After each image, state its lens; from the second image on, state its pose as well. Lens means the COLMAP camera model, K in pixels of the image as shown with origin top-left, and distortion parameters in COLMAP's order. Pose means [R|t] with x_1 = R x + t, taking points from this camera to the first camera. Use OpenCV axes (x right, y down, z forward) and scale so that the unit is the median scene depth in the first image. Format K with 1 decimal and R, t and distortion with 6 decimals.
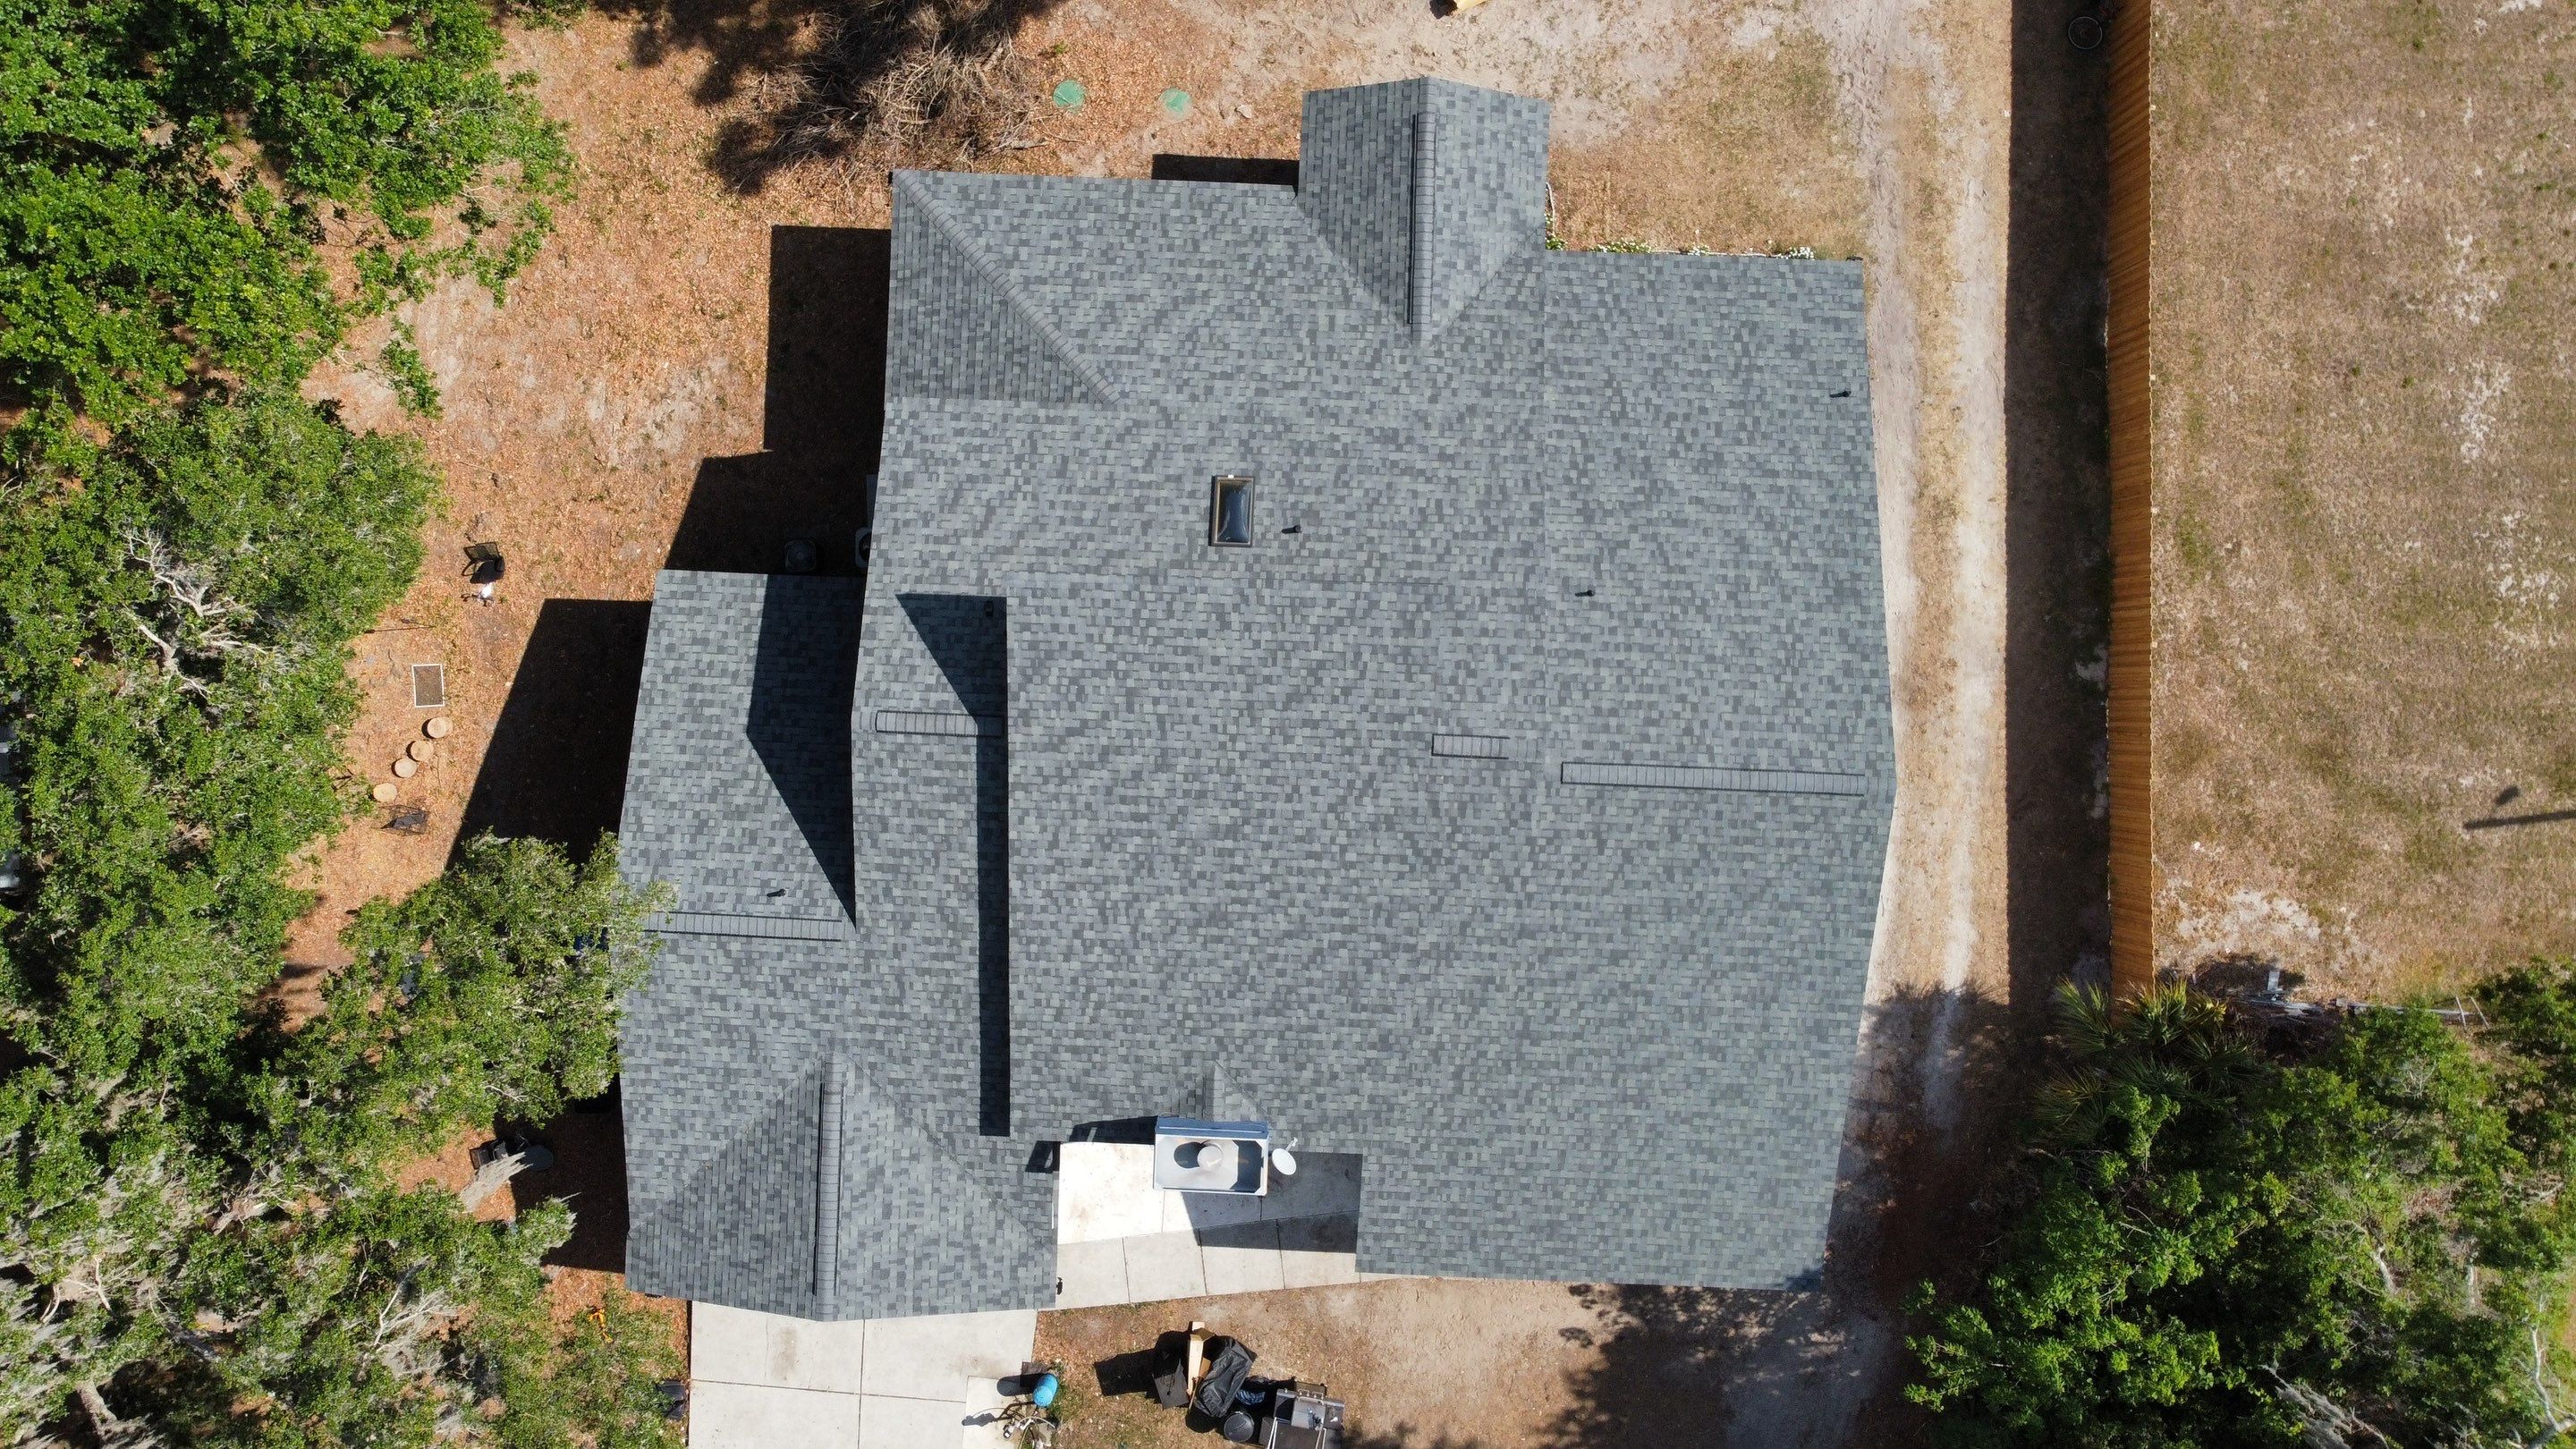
lens RADIAL K [[1920.1, 0, 1254.8], [0, 1920.1, 713.8], [0, 0, 1]] dist [0.007593, -0.011295]
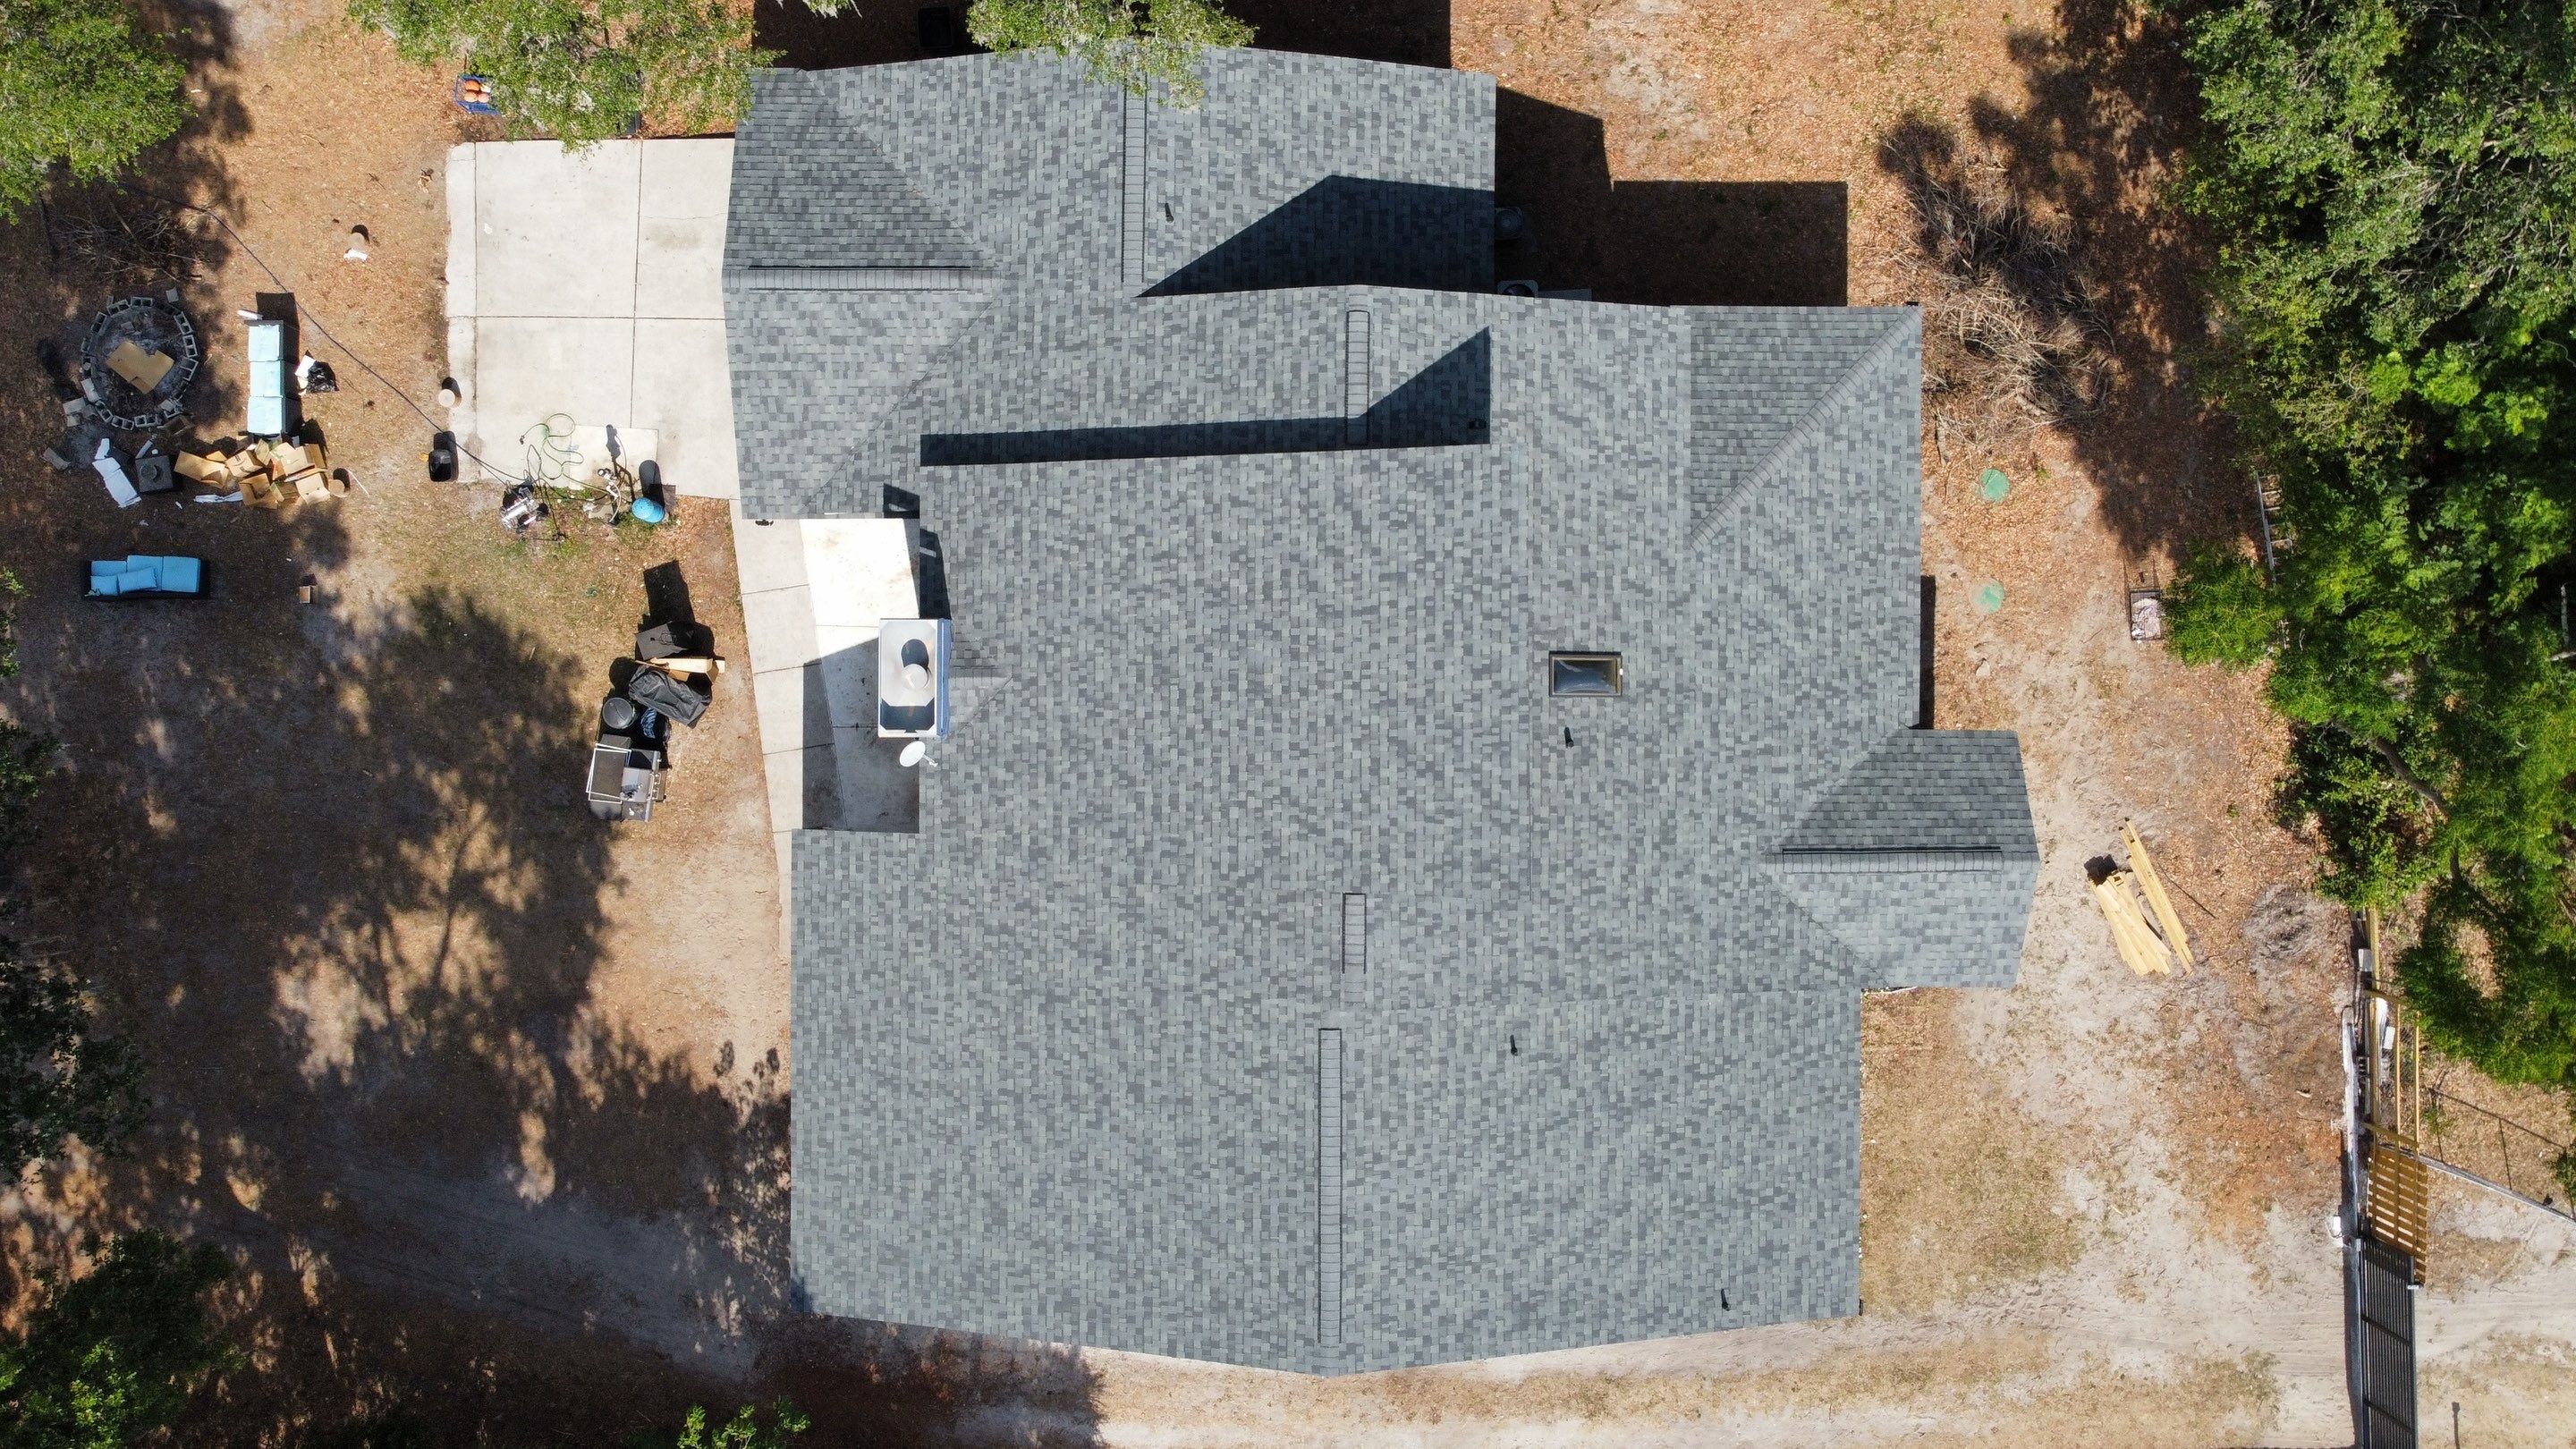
lens RADIAL K [[1920.1, 0, 1251.6], [0, 1920.1, 697.8], [0, 0, 1]] dist [0.007593, -0.011295]
pose [[0.036815, 0.999251, 0.011927, -0.017235], [-0.999314, 0.036859, -0.003506, 0.062858], [-0.003943, -0.011790, 0.999923, 0.040196]]
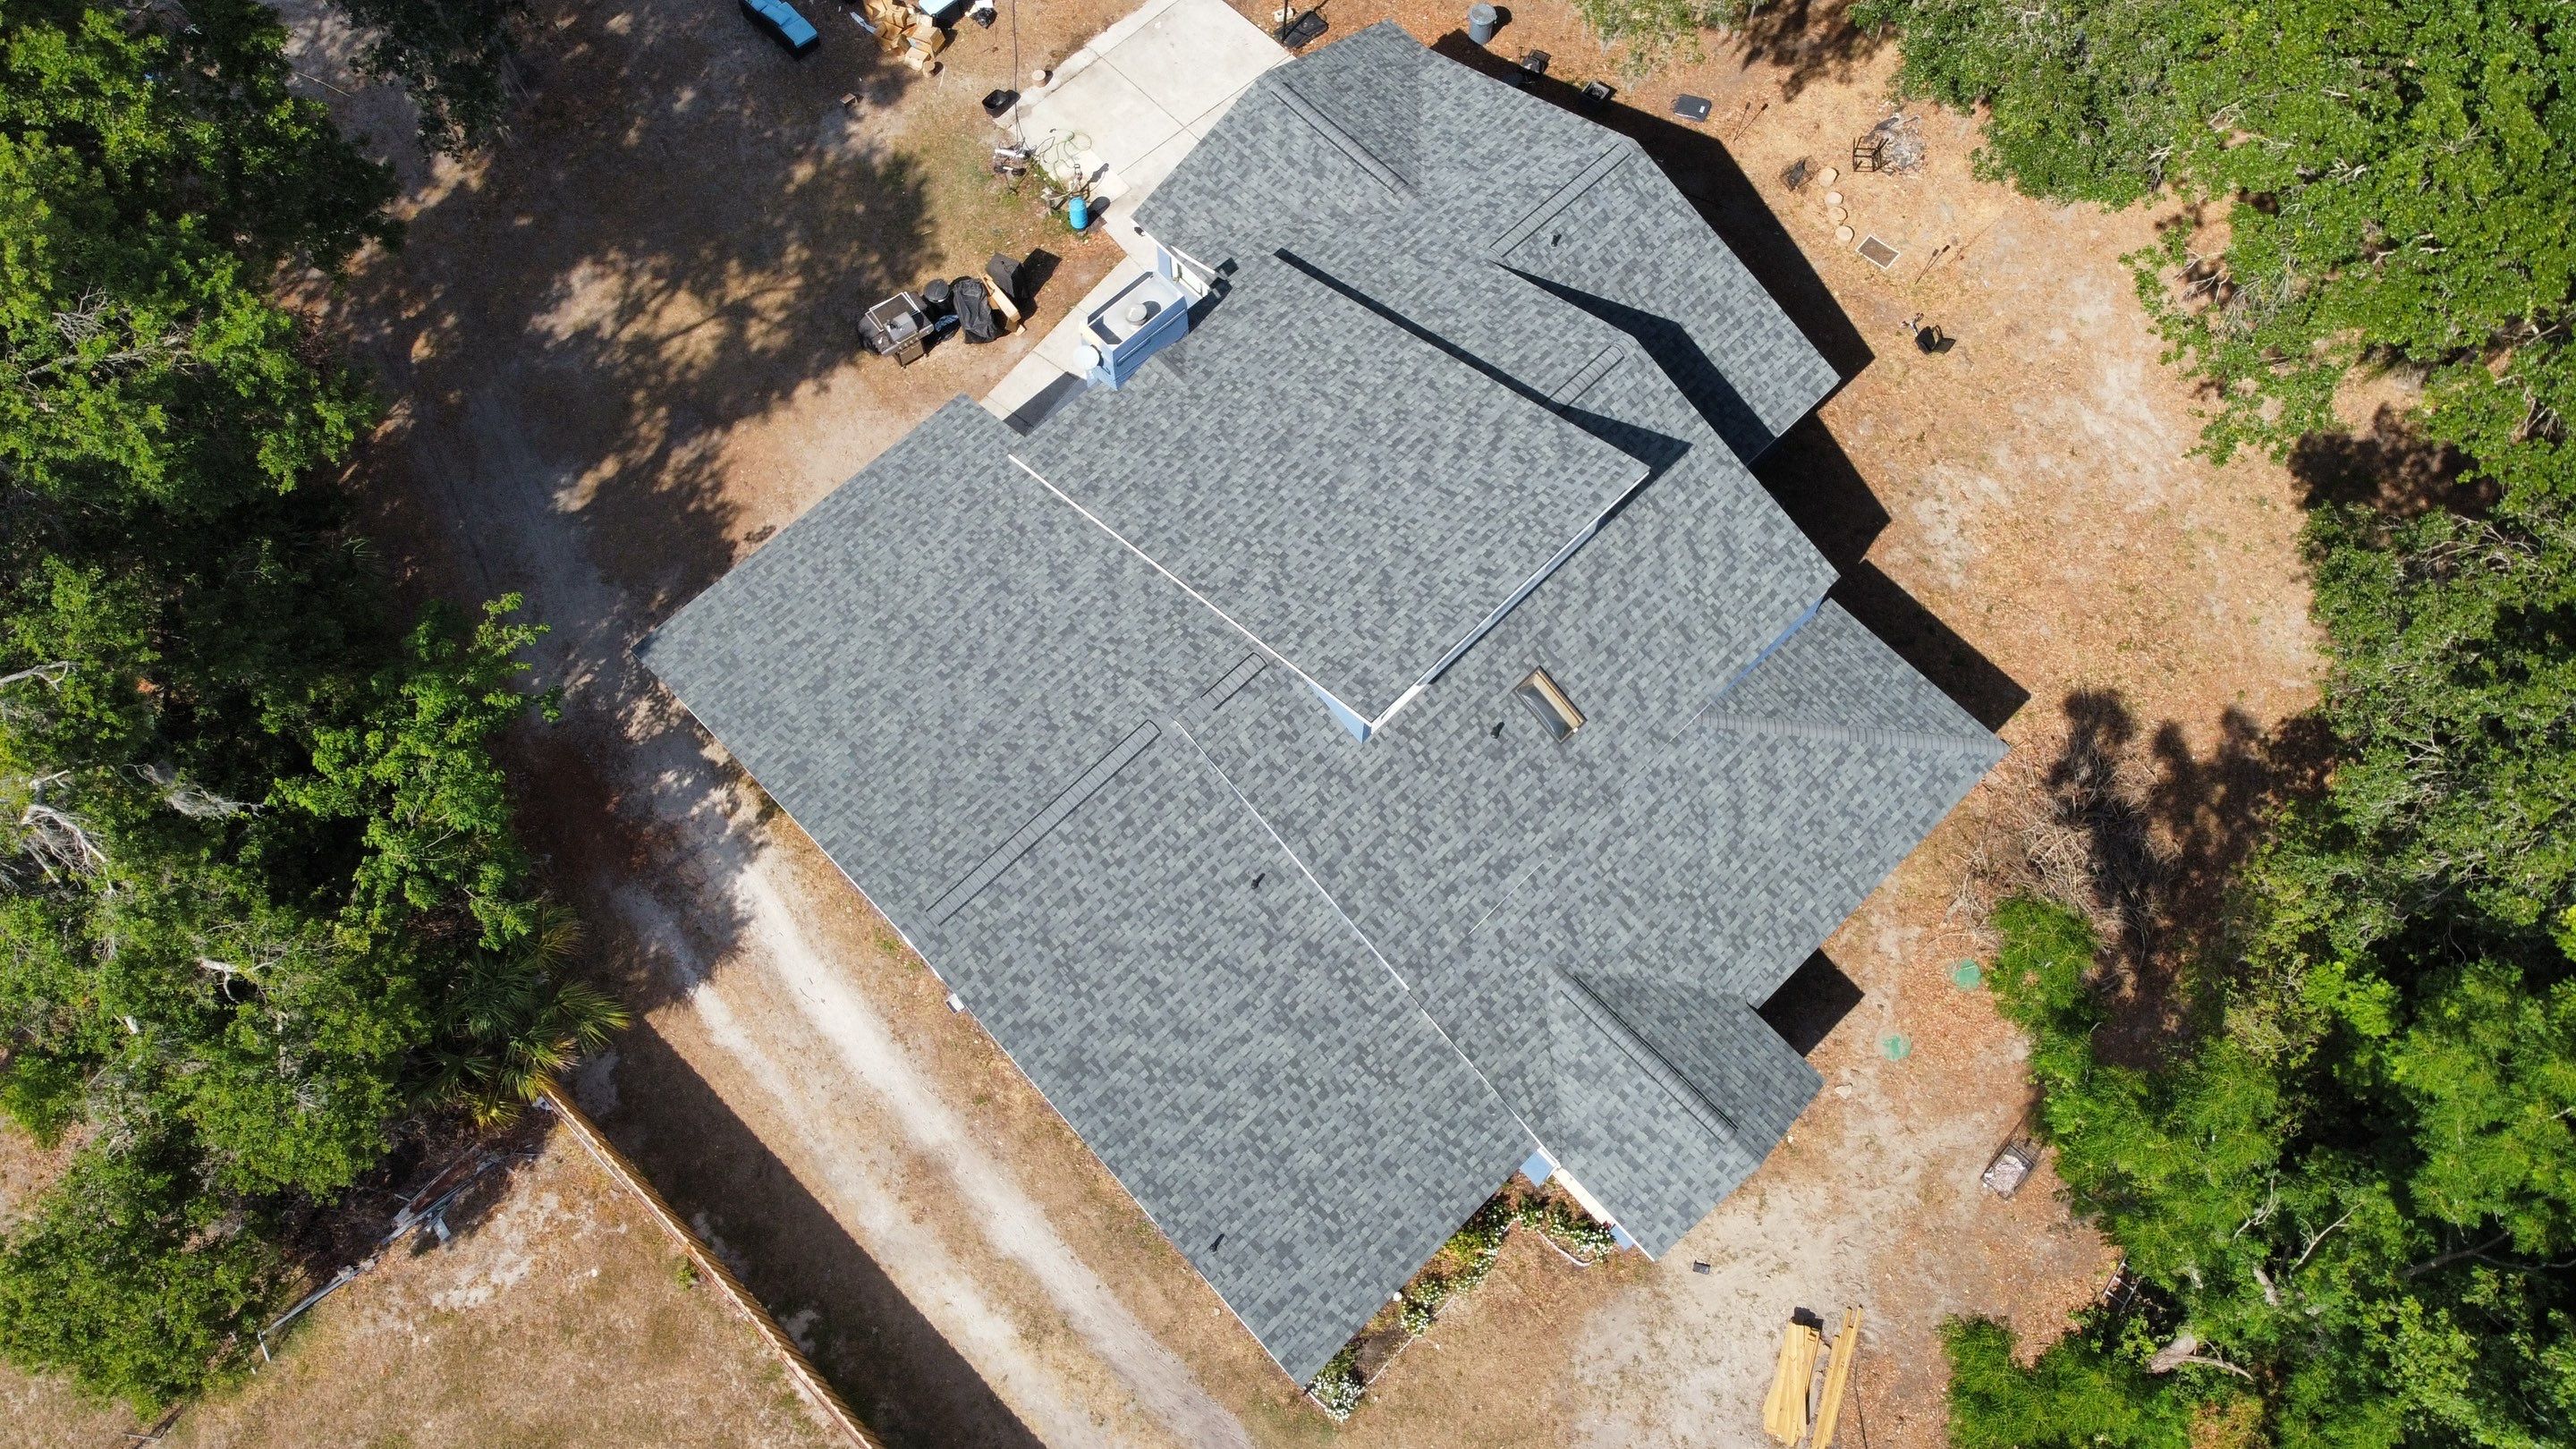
lens RADIAL K [[1920.1, 0, 1249.0], [0, 1920.1, 700.8], [0, 0, 1]] dist [0.007593, -0.011295]
pose [[-0.697909, 0.662225, -0.272728, 0.372954], [-0.716133, -0.640613, 0.277073, -0.266766], [0.008771, 0.388681, 0.921331, 0.032995]]
